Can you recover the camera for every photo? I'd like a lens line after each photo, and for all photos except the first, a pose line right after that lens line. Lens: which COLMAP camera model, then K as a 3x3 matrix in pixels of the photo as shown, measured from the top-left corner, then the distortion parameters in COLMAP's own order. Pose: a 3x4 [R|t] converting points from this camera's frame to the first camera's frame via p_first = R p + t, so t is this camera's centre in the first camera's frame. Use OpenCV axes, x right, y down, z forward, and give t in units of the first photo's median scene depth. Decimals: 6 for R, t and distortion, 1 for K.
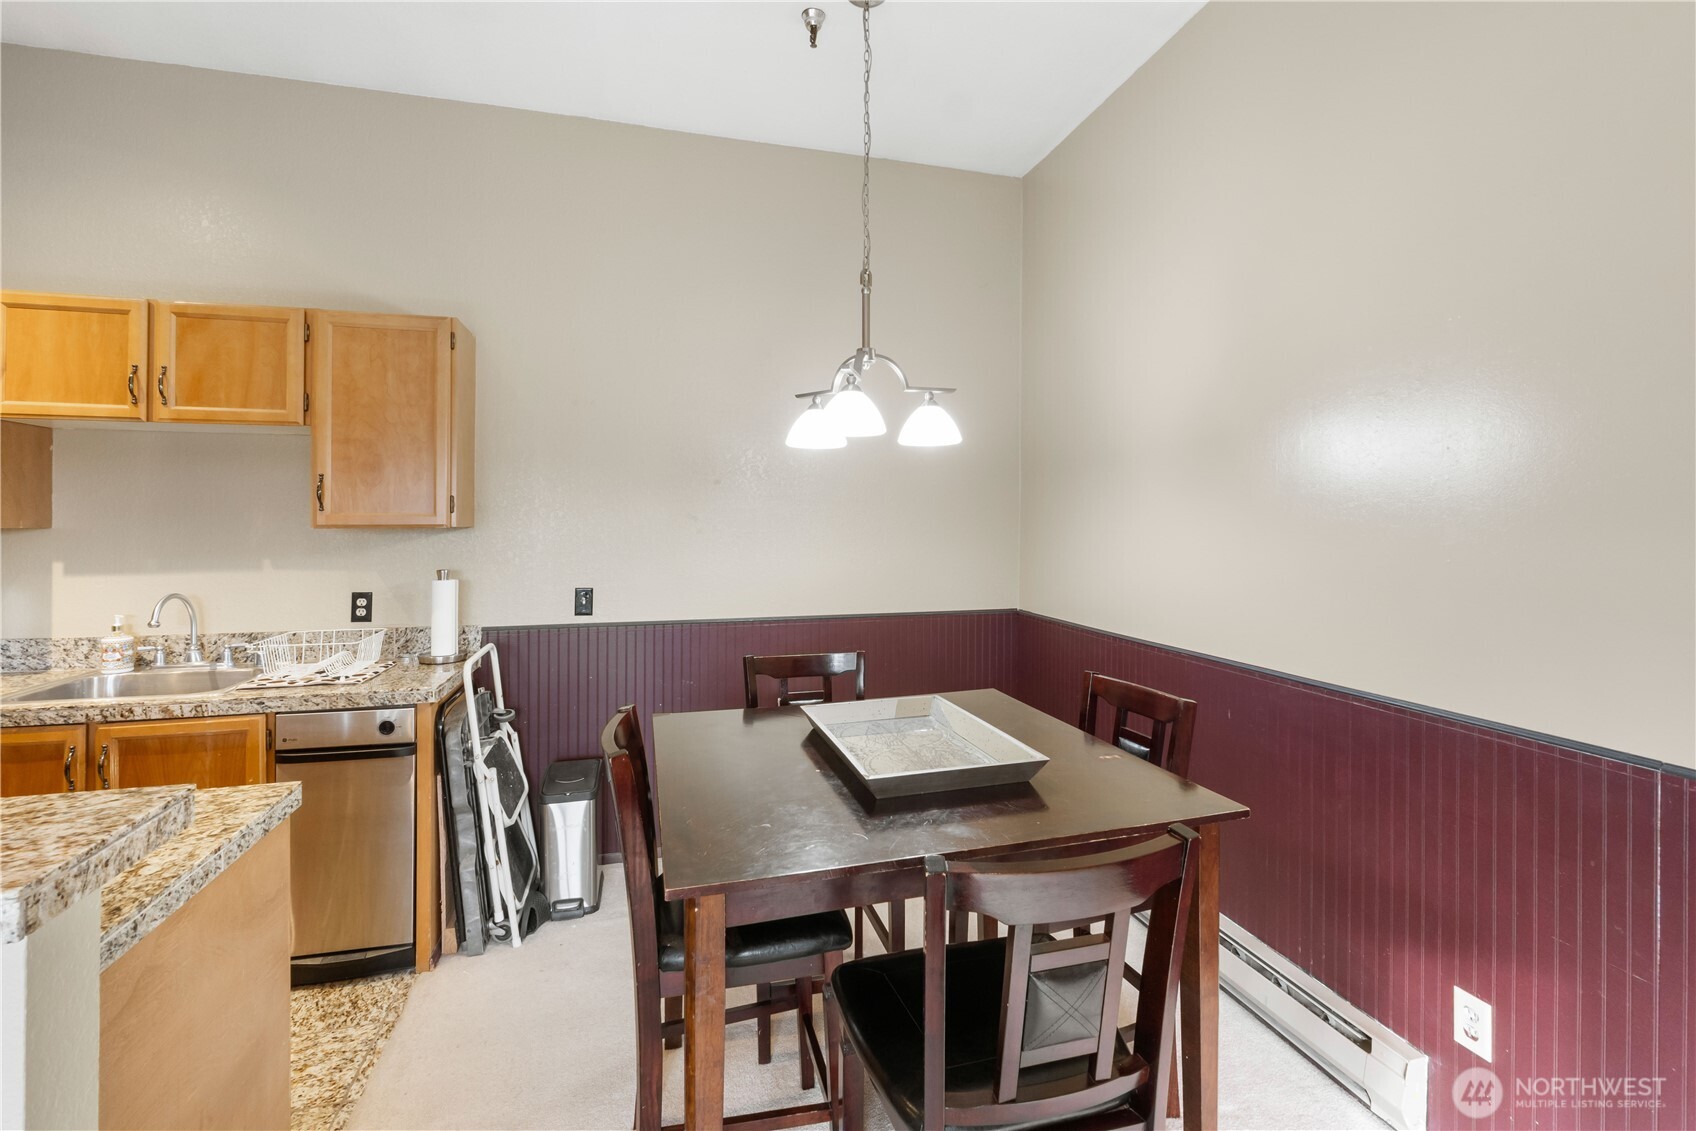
lens RADIAL K [[736.5, 0, 871.3], [0, 736.5, 525.9], [0, 0, 1]] dist [-0.011878, 0.001019]
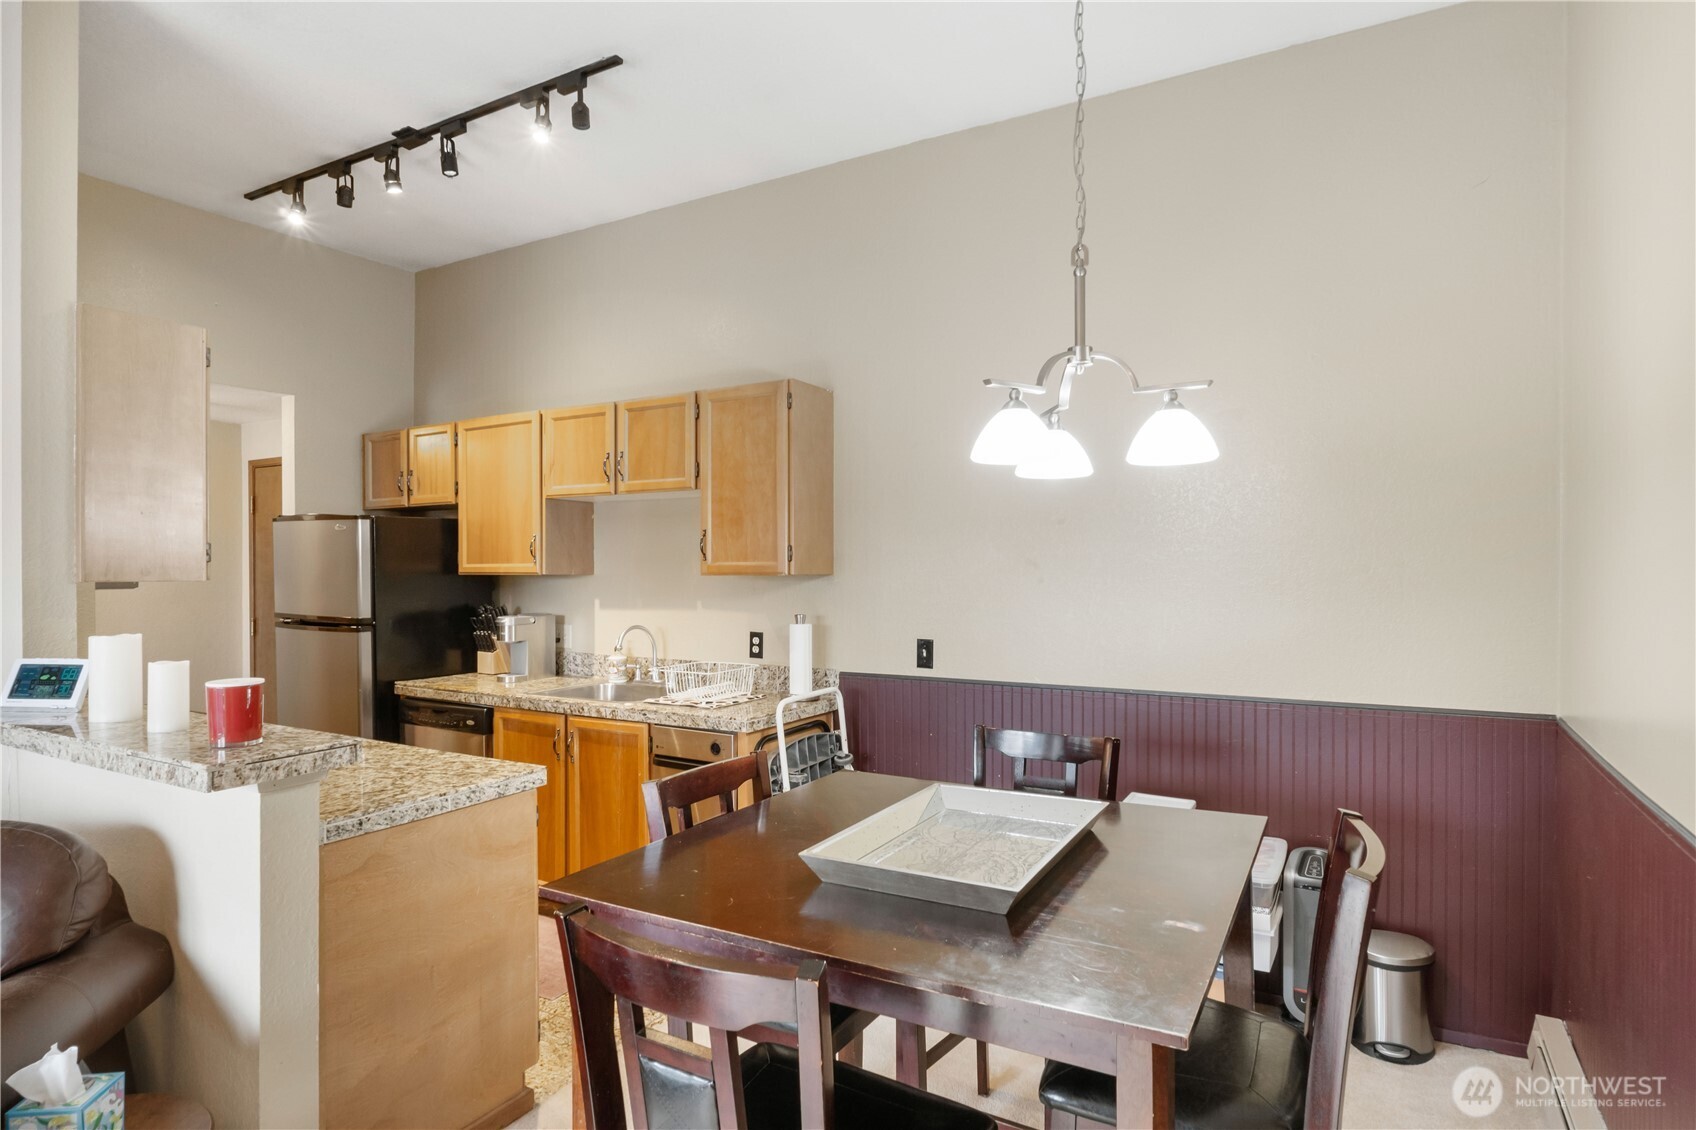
lens RADIAL K [[907.3, 0, 866.8], [0, 907.3, 580.0], [0, 0, 1]] dist [-0.006694, -0.001222]
pose [[0.706920, 0.007576, -0.707253, 0.468464], [-0.001370, 0.999955, 0.009342, -0.003263], [0.707292, -0.005635, 0.706899, 0.147872]]
